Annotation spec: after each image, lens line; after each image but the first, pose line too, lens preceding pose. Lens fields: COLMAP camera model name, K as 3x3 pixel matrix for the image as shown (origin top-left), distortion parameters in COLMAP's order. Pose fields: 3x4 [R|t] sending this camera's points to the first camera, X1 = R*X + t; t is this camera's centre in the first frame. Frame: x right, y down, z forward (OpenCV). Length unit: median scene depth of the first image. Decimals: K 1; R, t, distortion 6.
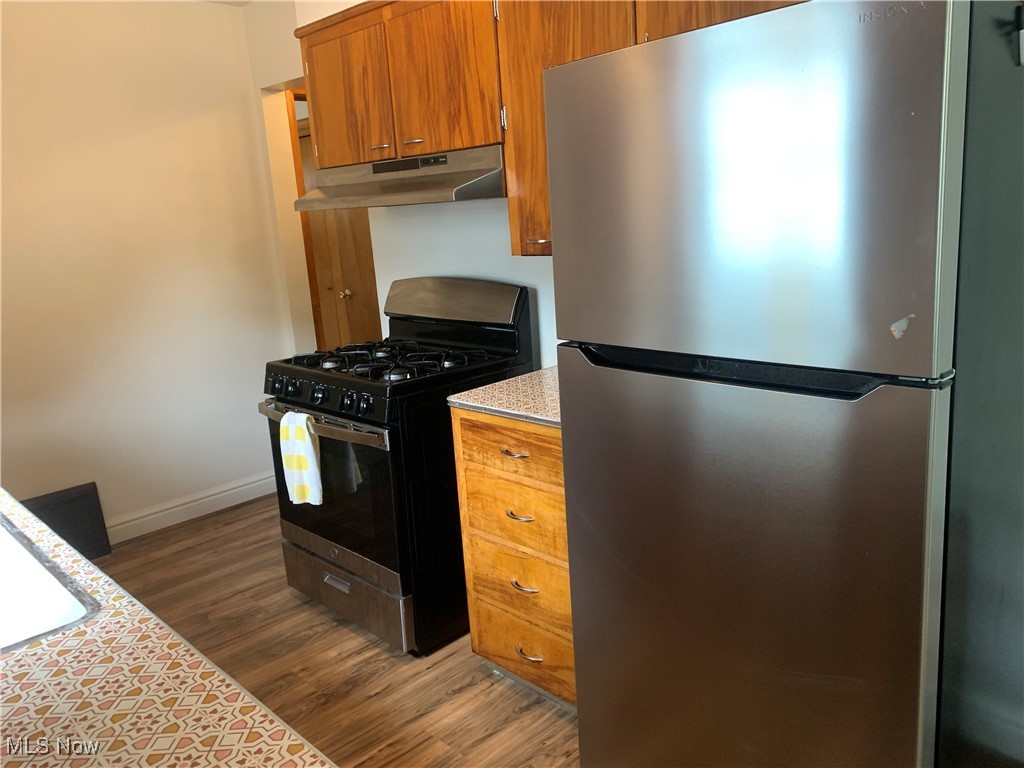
lens RADIAL K [[765.8, 0, 512.0], [0, 765.8, 384.0], [0, 0, 1]] dist [-0.007623, -0.002206]
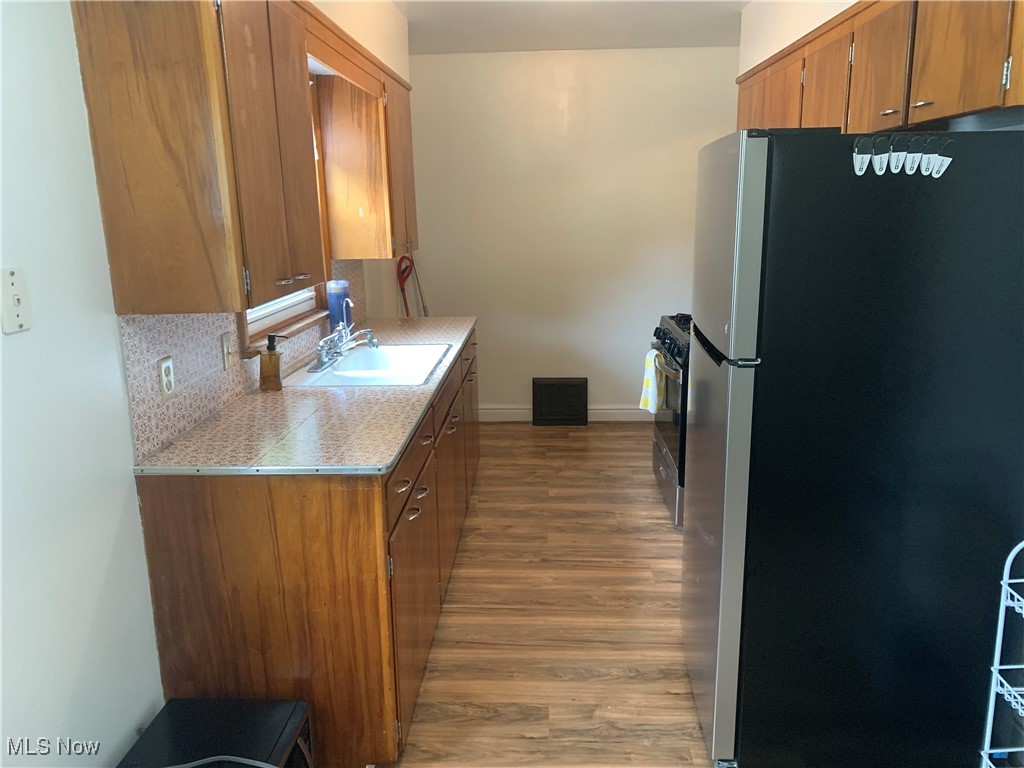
lens RADIAL K [[765.8, 0, 512.0], [0, 765.8, 384.0], [0, 0, 1]] dist [-0.007623, -0.002206]
pose [[0.670199, 0.216809, -0.709808, 0.596066], [-0.180251, 0.975295, 0.127709, -0.038698], [0.719960, 0.042353, 0.692722, -0.232048]]
